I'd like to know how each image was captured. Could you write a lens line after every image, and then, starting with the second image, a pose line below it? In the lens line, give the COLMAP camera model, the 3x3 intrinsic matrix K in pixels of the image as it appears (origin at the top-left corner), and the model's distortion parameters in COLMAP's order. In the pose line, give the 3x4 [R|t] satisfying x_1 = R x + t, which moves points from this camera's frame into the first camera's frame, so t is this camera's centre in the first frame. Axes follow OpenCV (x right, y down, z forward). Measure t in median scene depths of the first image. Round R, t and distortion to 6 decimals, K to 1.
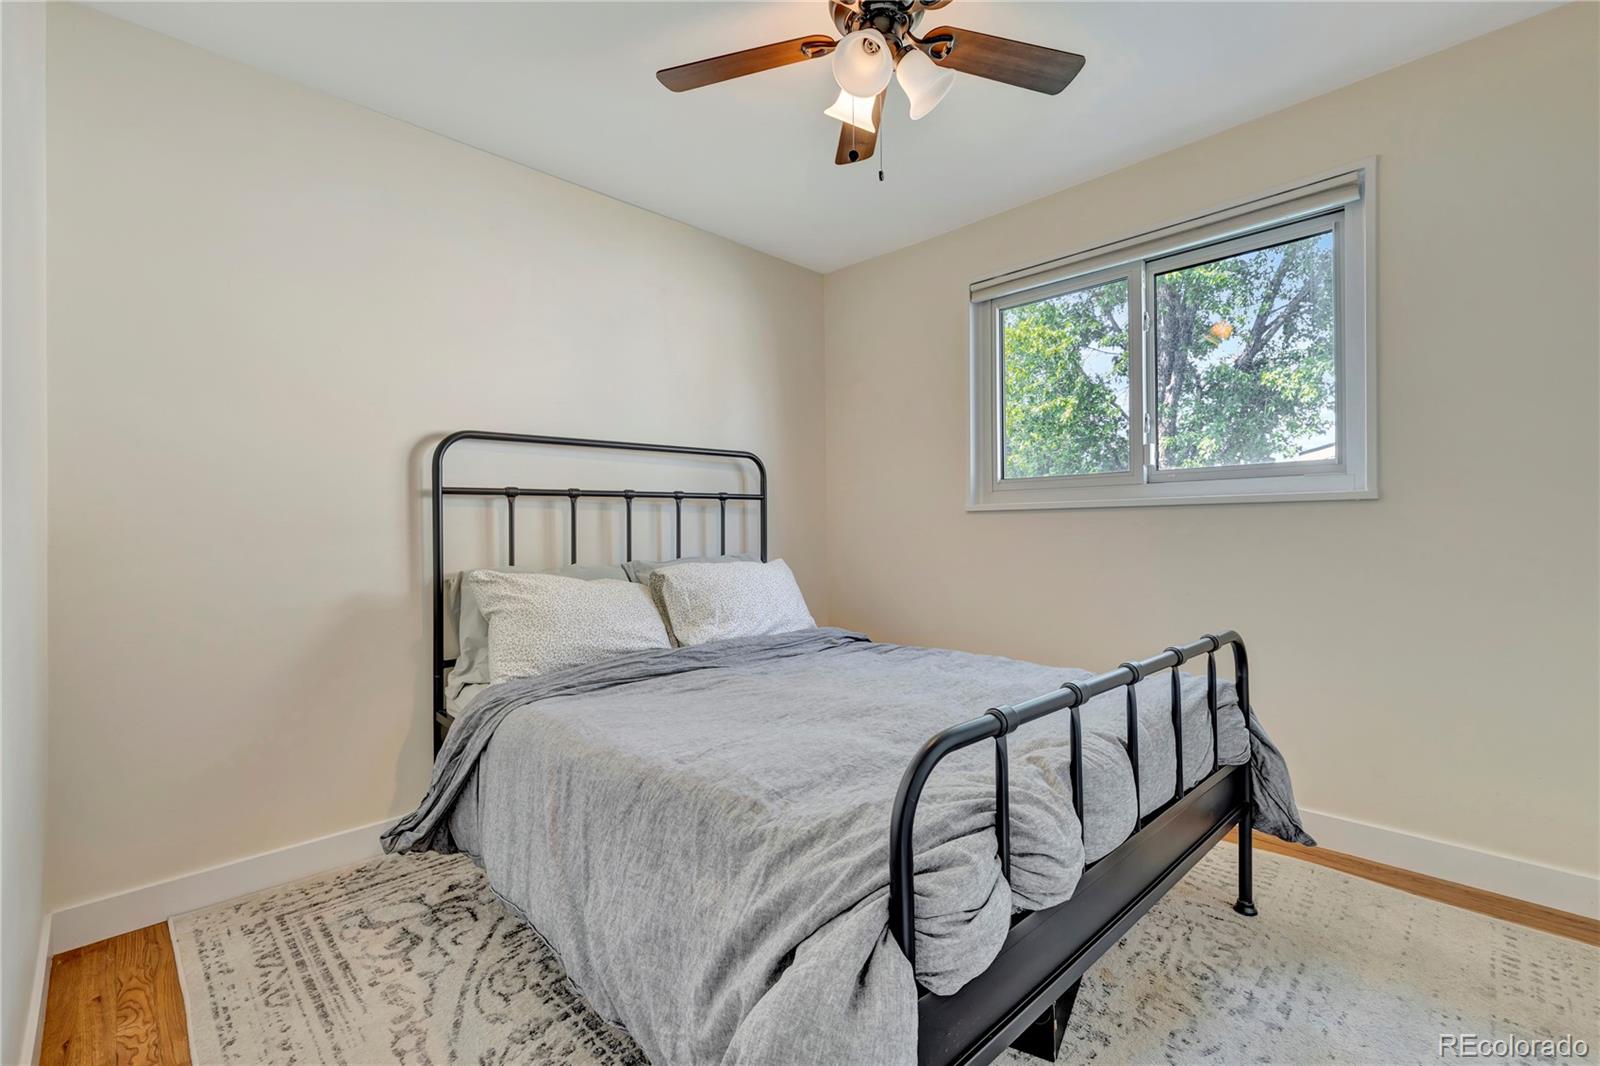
lens RADIAL K [[705.2, 0, 806.4], [0, 705.2, 527.3], [0, 0, 1]] dist [-0.001581, 0.001582]
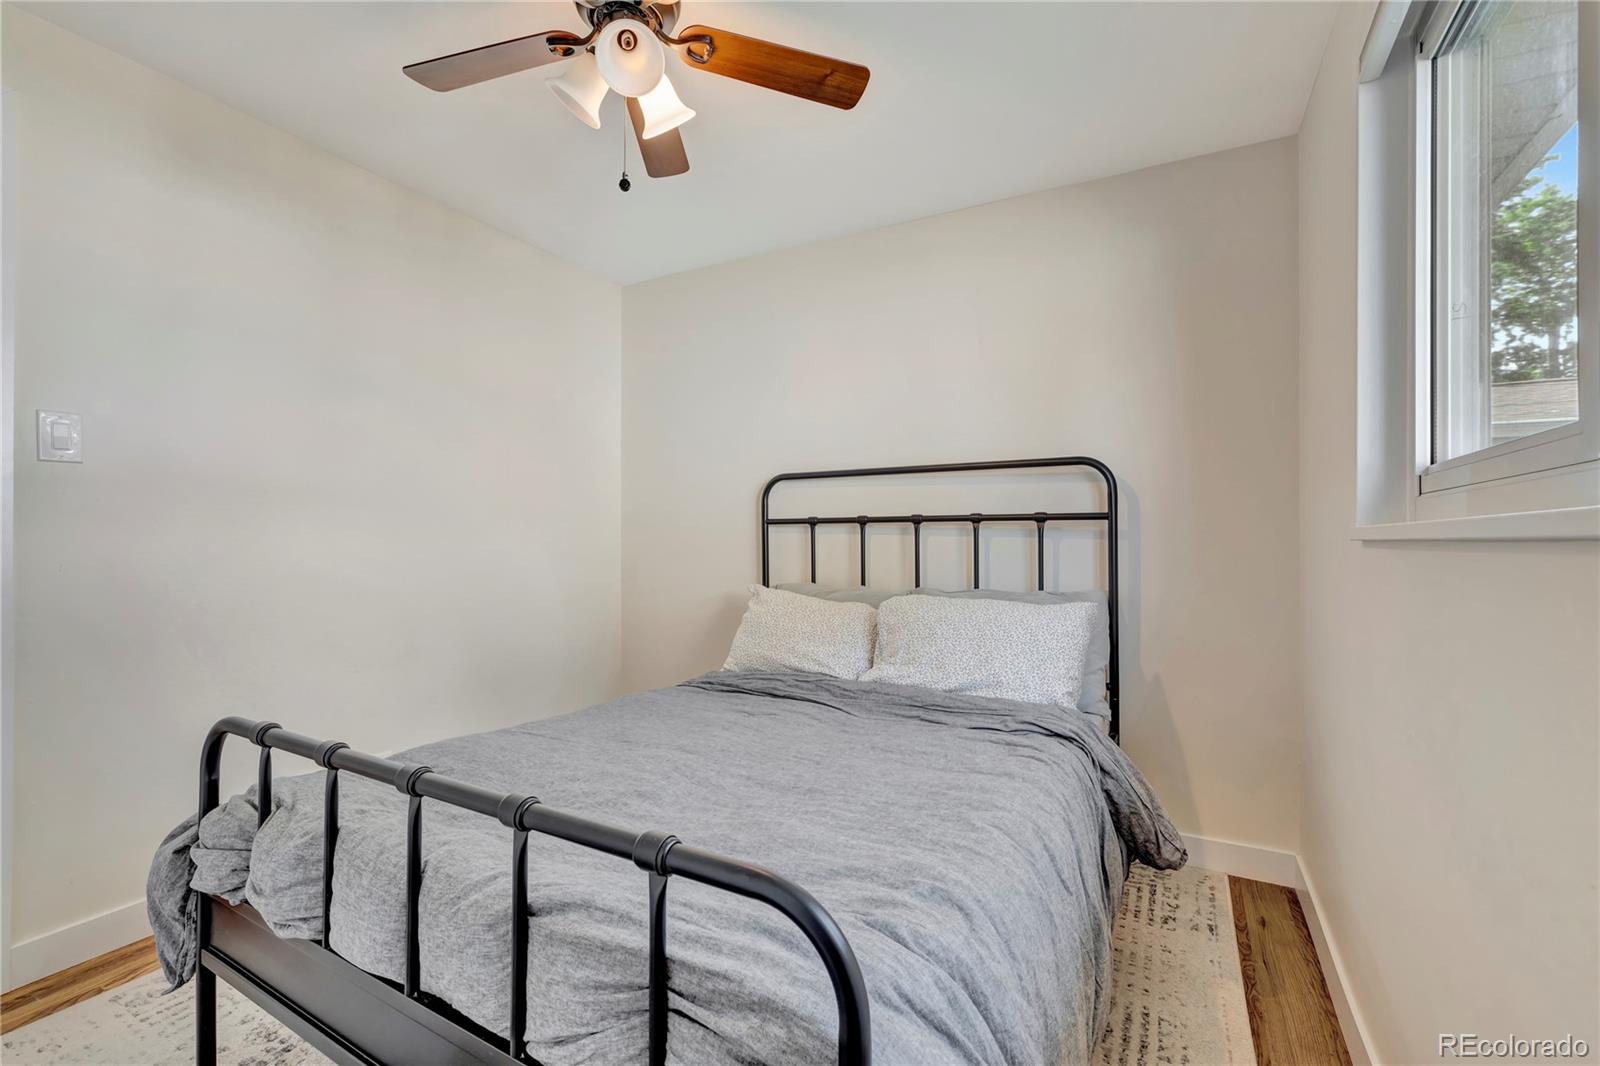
lens RADIAL K [[705.2, 0, 800.9], [0, 705.2, 533.5], [0, 0, 1]] dist [-0.001581, 0.001582]
pose [[0.279354, -0.006905, -0.960163, 0.694008], [-0.014522, 0.999829, -0.011416, -0.015196], [0.960078, 0.017132, 0.279206, 0.641708]]
